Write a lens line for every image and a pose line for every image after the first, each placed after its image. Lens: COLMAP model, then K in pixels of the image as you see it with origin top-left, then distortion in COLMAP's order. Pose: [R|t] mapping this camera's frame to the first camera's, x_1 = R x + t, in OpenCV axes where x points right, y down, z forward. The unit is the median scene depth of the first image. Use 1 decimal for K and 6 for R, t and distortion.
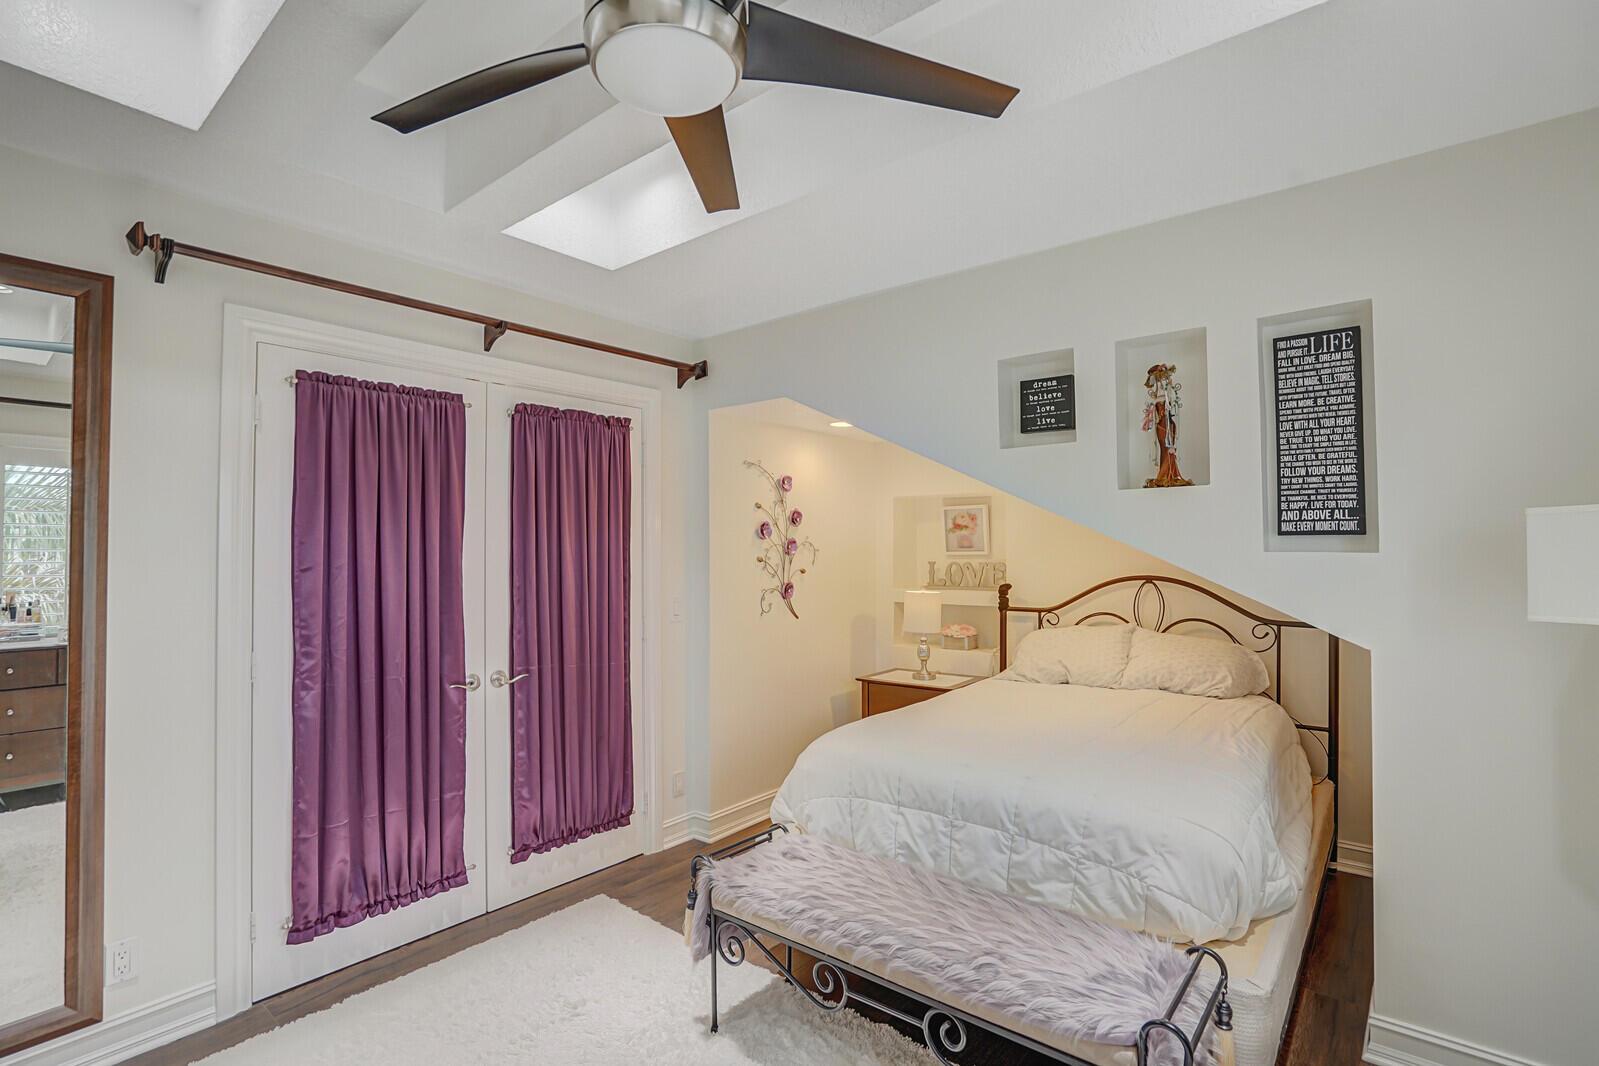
lens RADIAL K [[760.3, 0, 794.0], [0, 760.3, 526.6], [0, 0, 1]] dist [-0.047085, 0.017741]
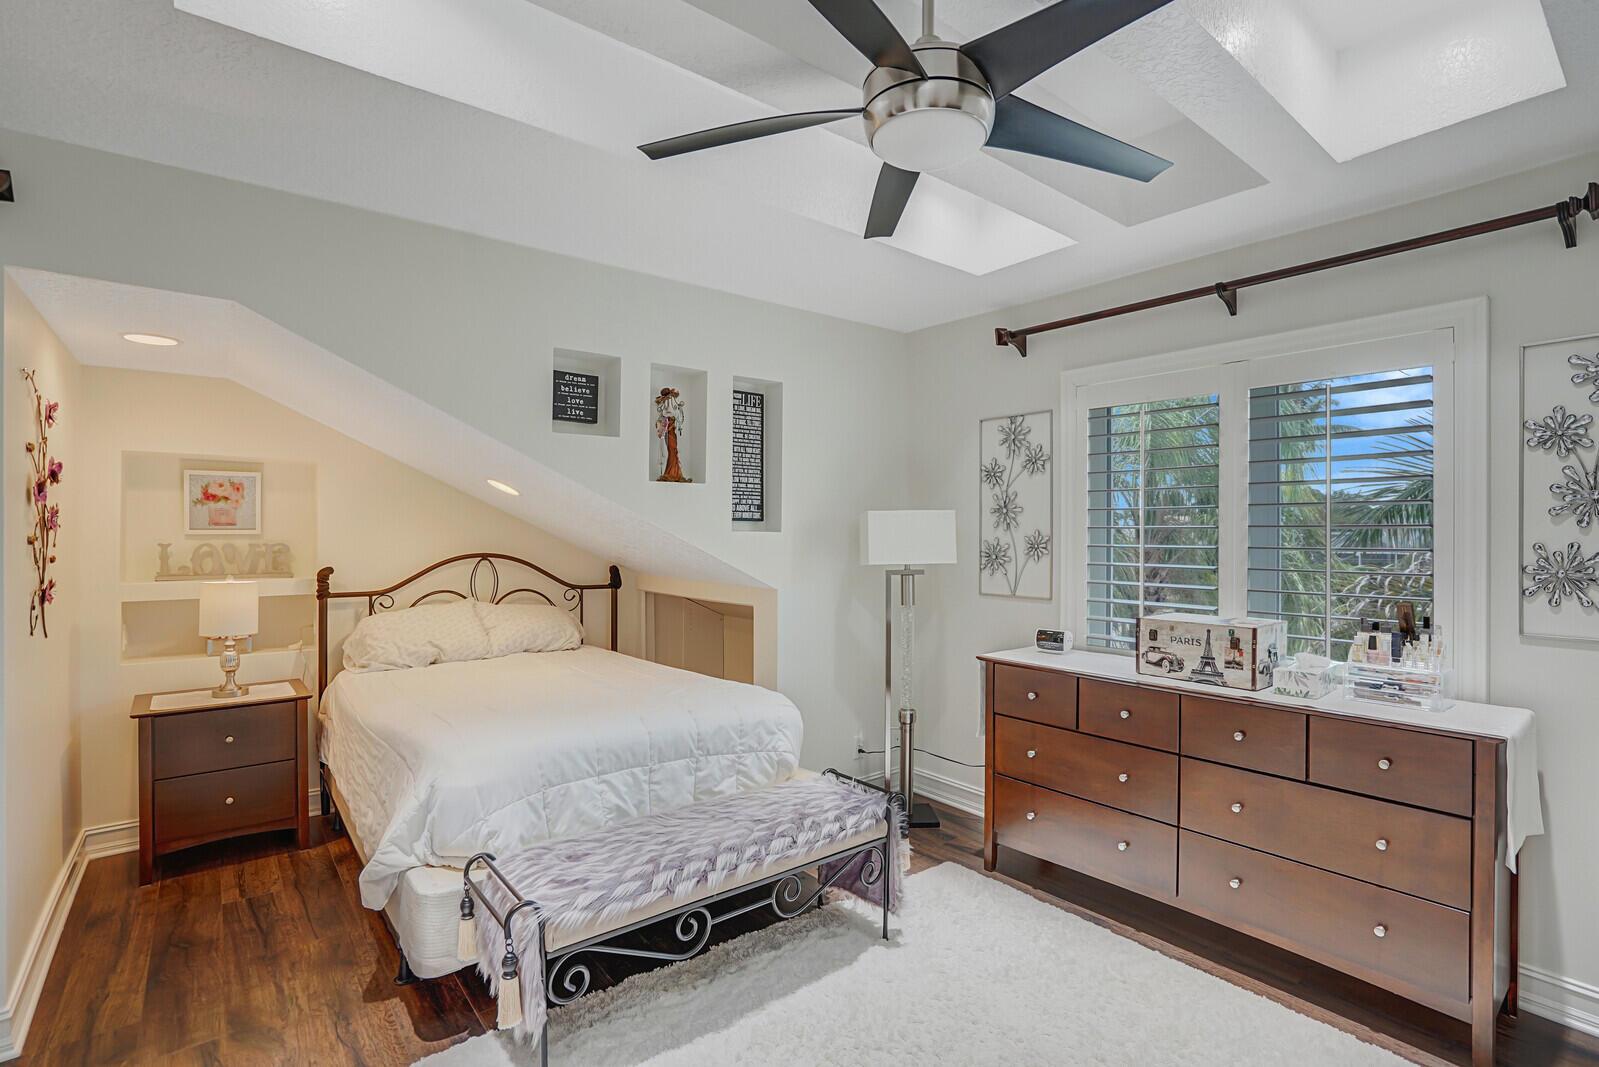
lens RADIAL K [[760.3, 0, 794.0], [0, 760.3, 527.1], [0, 0, 1]] dist [-0.047085, 0.017741]
pose [[0.213343, 0.011484, 0.976910, -0.765566], [-0.034375, 0.999400, -0.004242, 0.025036], [-0.976372, -0.032676, 0.213610, 0.501787]]
